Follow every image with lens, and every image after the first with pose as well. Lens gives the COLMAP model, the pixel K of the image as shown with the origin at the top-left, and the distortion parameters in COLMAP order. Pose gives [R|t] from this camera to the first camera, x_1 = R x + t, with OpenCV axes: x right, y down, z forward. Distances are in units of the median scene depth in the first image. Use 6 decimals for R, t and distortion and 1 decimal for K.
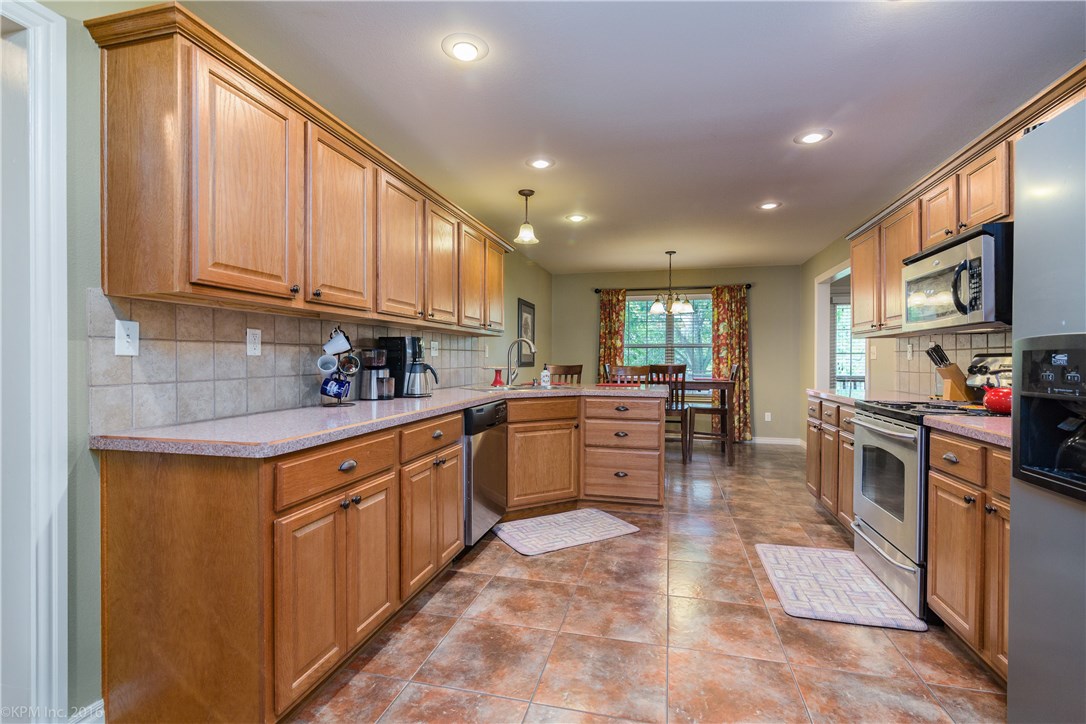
lens RADIAL K [[495.6, 0, 539.9], [0, 495.6, 358.3], [0, 0, 1]] dist [-0.002083, 0.000712]
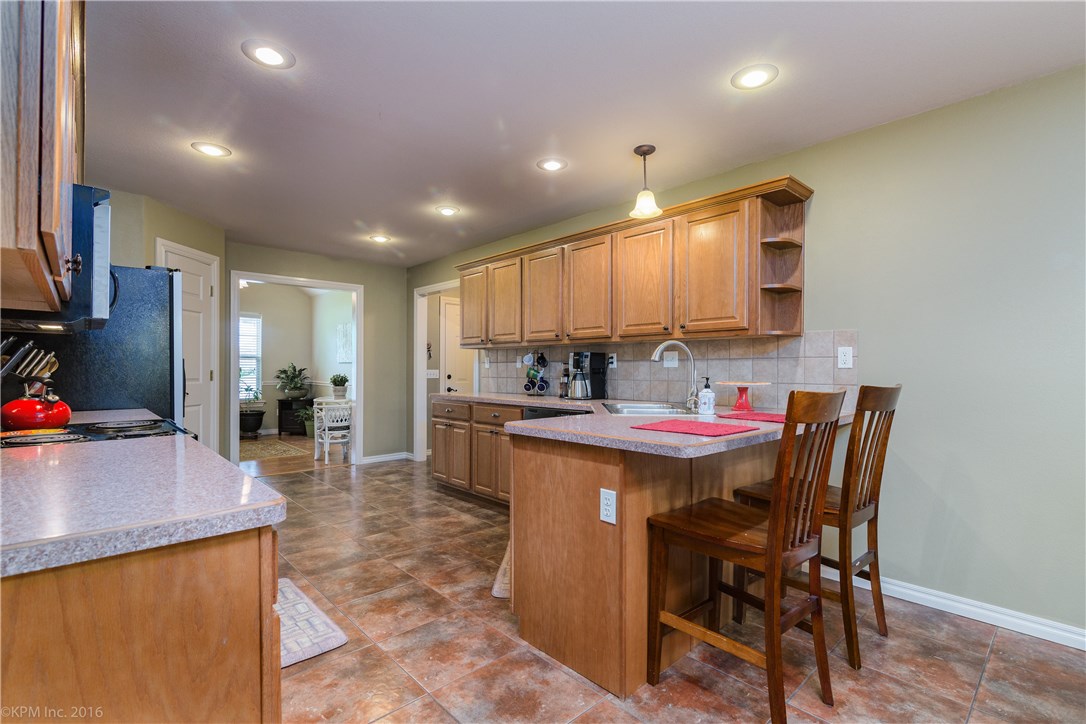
lens RADIAL K [[495.6, 0, 541.0], [0, 495.6, 363.4], [0, 0, 1]] dist [-0.002083, 0.000712]
pose [[-0.539480, -0.006596, -0.841972, 1.110142], [-0.000658, 0.999972, -0.007413, -0.006532], [0.841998, -0.003446, -0.539470, 2.031250]]
